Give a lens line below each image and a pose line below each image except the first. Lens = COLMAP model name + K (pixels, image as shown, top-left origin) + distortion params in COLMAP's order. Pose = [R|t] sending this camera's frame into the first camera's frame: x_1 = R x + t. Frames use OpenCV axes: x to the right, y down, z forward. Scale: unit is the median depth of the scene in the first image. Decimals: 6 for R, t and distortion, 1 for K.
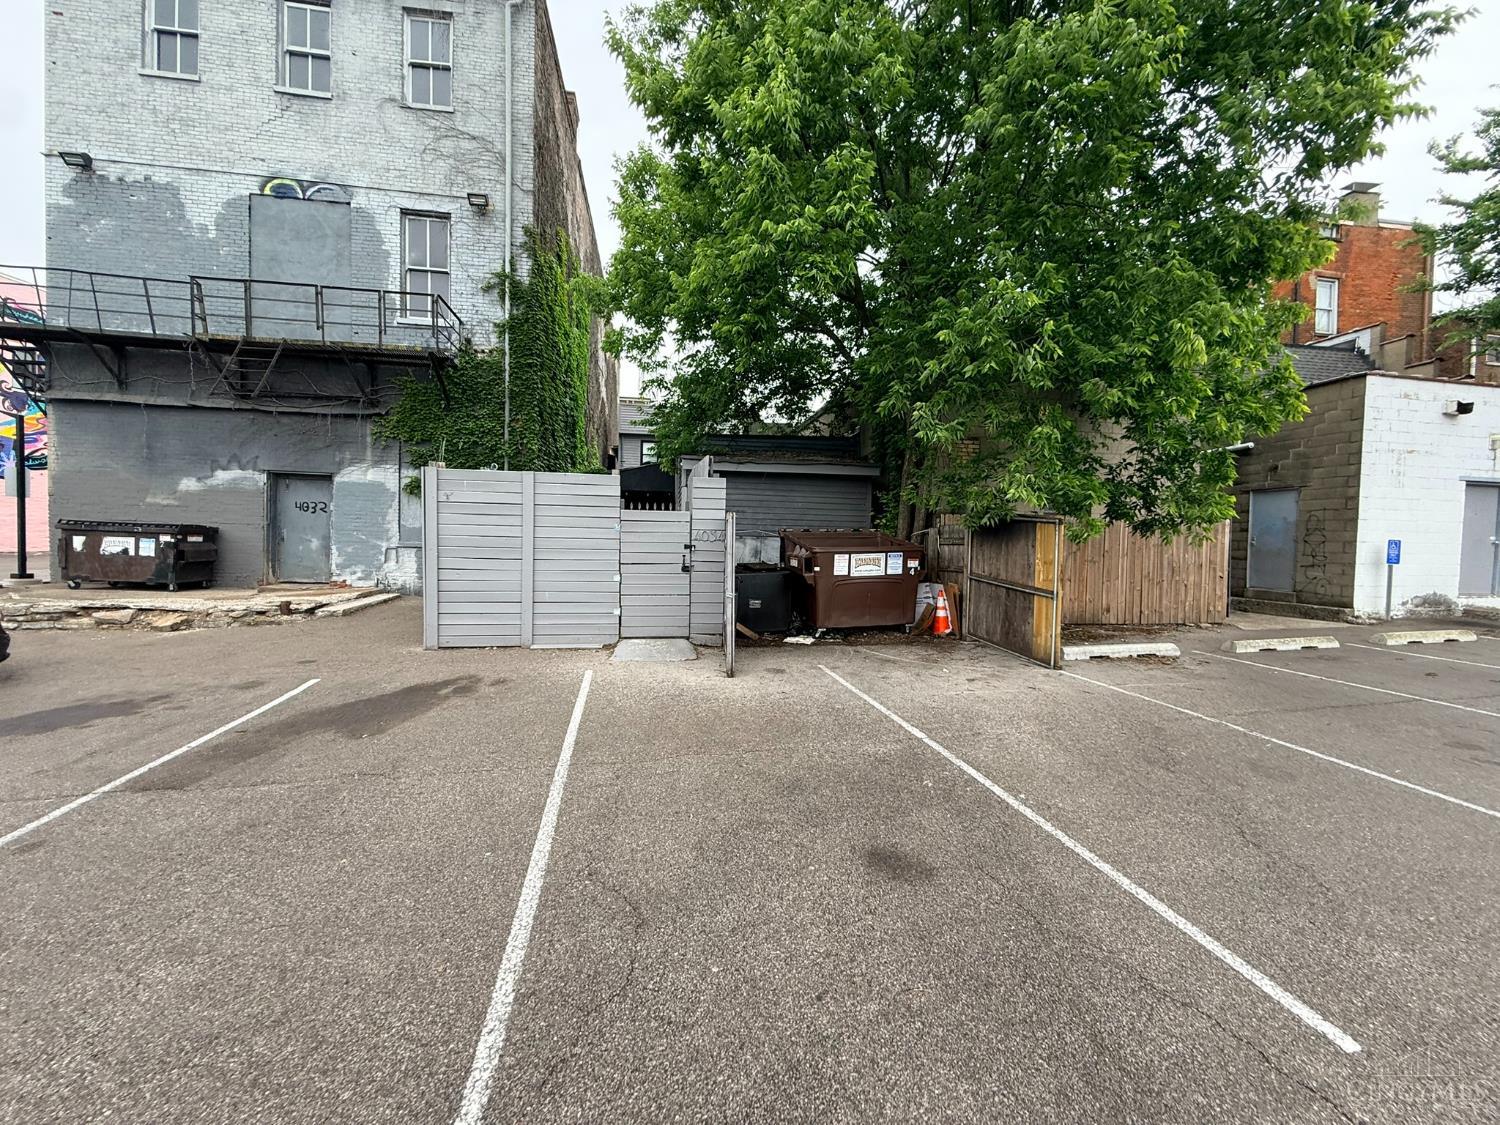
lens RADIAL K [[593.6, 0, 743.8], [0, 593.6, 559.0], [0, 0, 1]] dist [-0.003043, -0.000125]
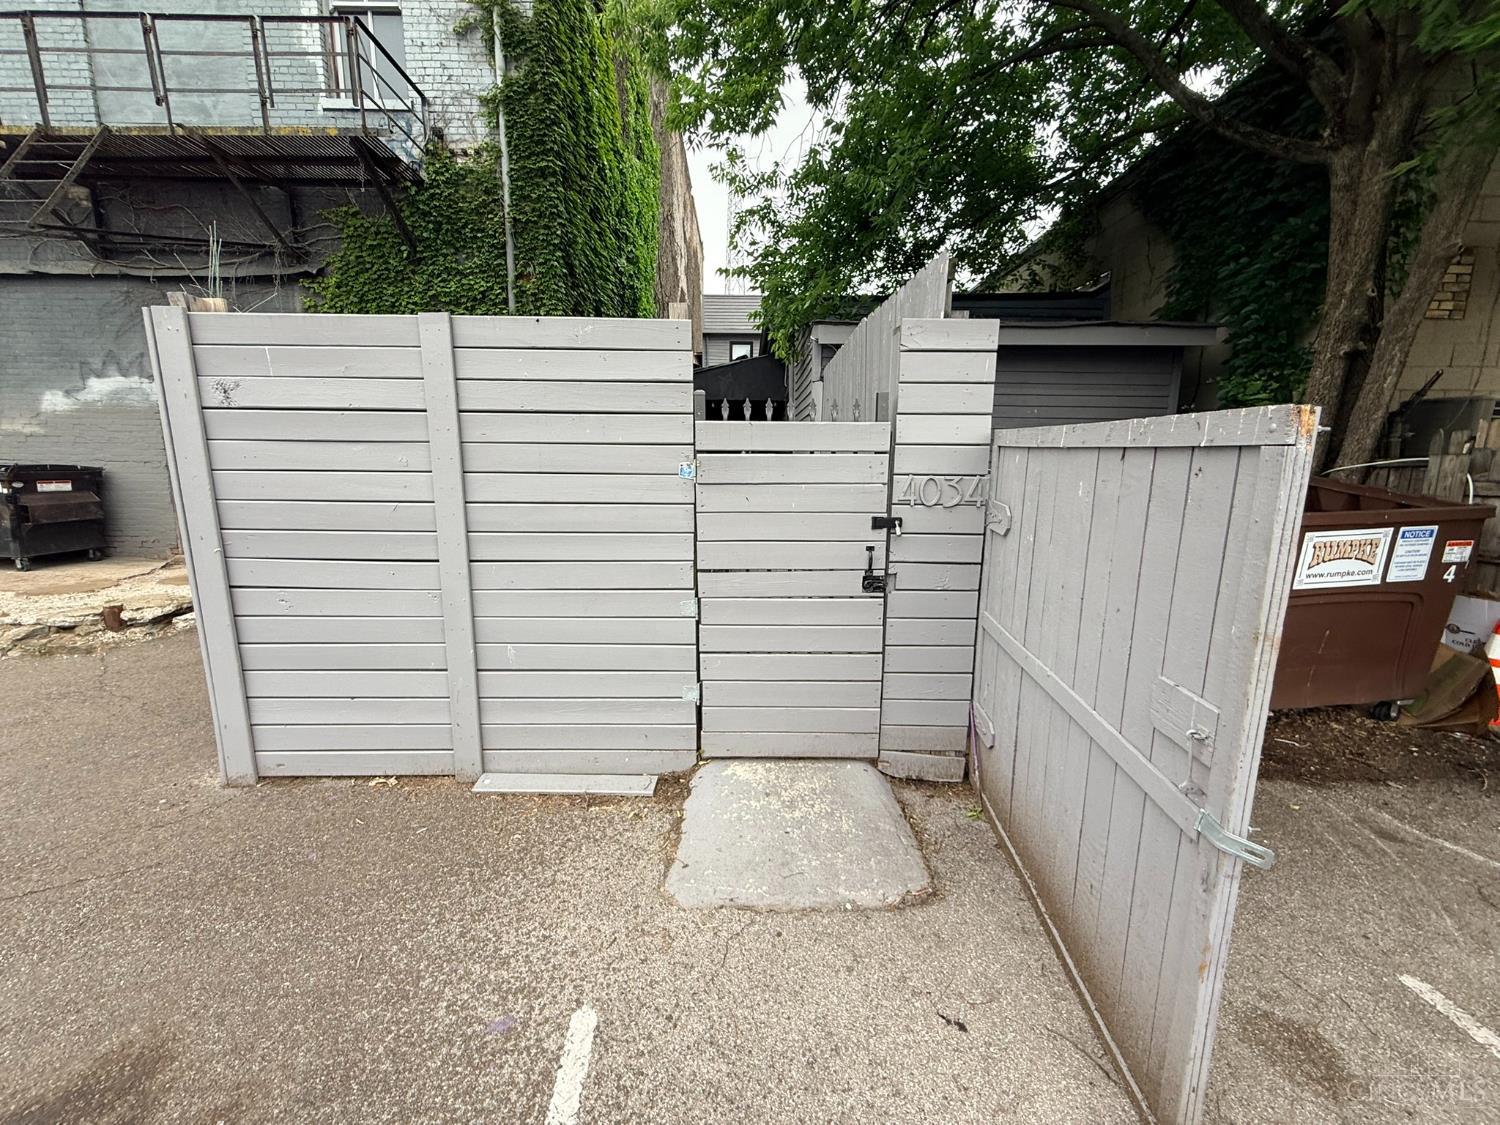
lens RADIAL K [[593.6, 0, 743.8], [0, 593.6, 559.0], [0, 0, 1]] dist [-0.003043, -0.000125]
pose [[0.989349, 0.011607, -0.145099, -0.087202], [0.007382, 0.991533, 0.129648, -0.032168], [0.145375, -0.129338, 0.980886, 0.445650]]
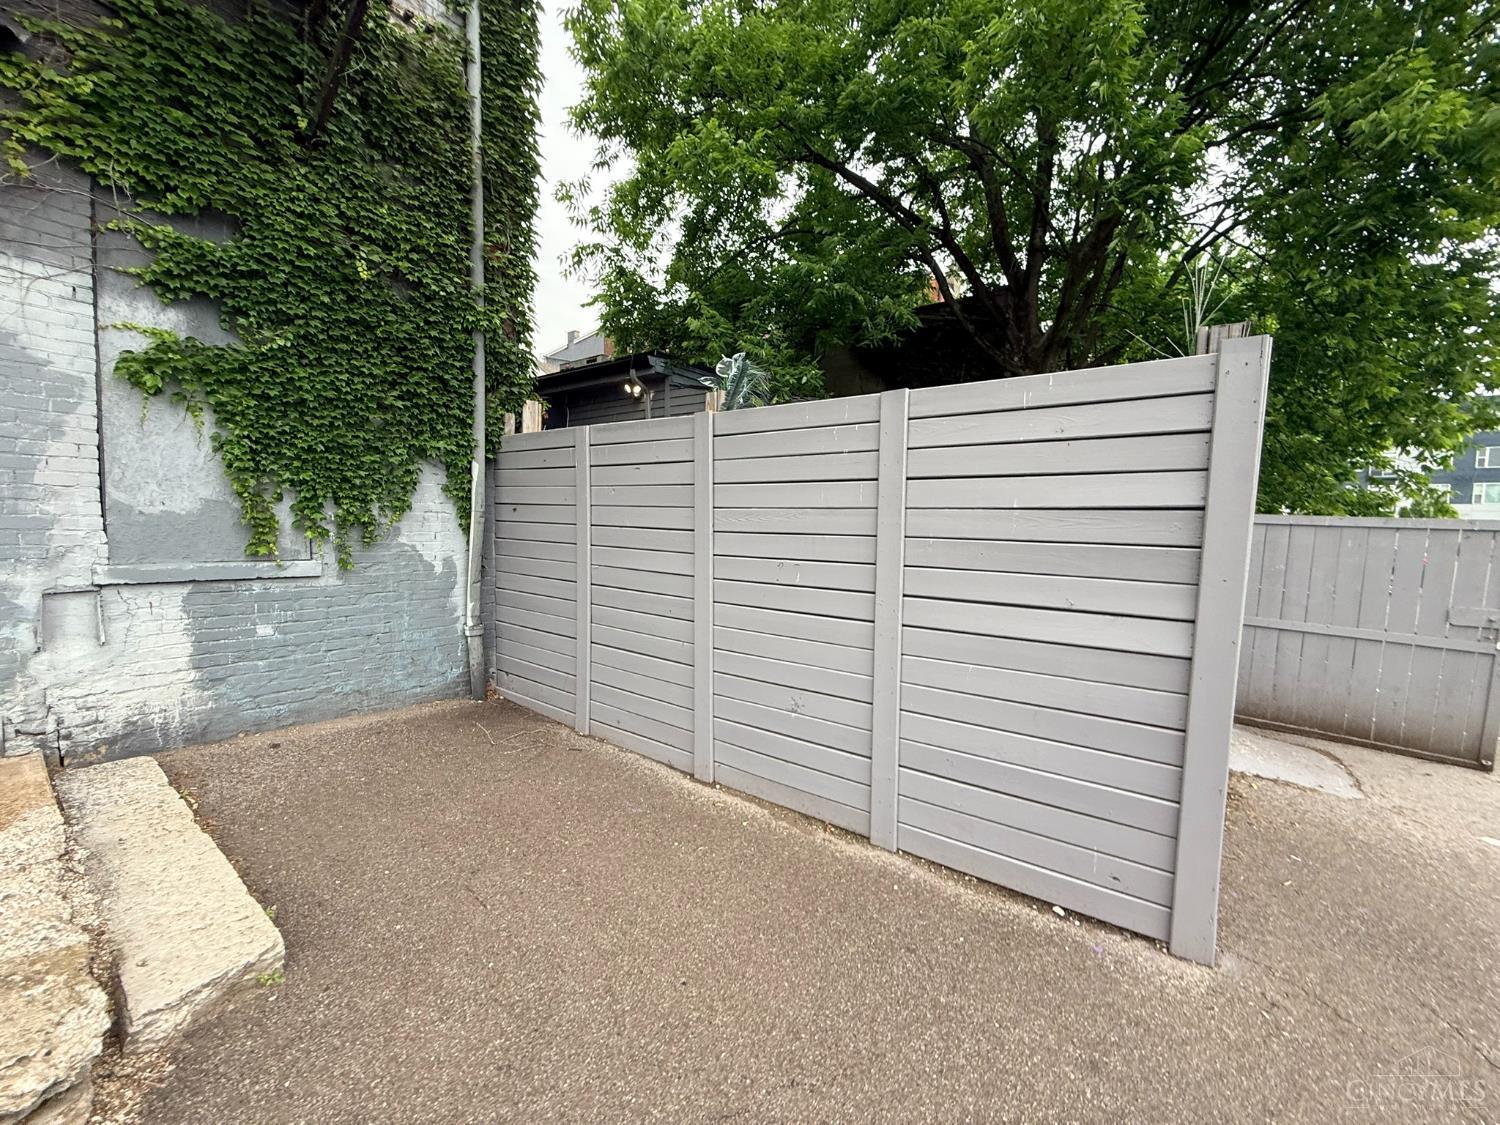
lens RADIAL K [[593.6, 0, 743.8], [0, 593.6, 559.0], [0, 0, 1]] dist [-0.003043, -0.000125]
pose [[0.707704, -0.043222, 0.705186, -0.591624], [0.012631, 0.998741, 0.048538, -0.043505], [-0.706396, -0.025444, 0.707359, 0.632497]]
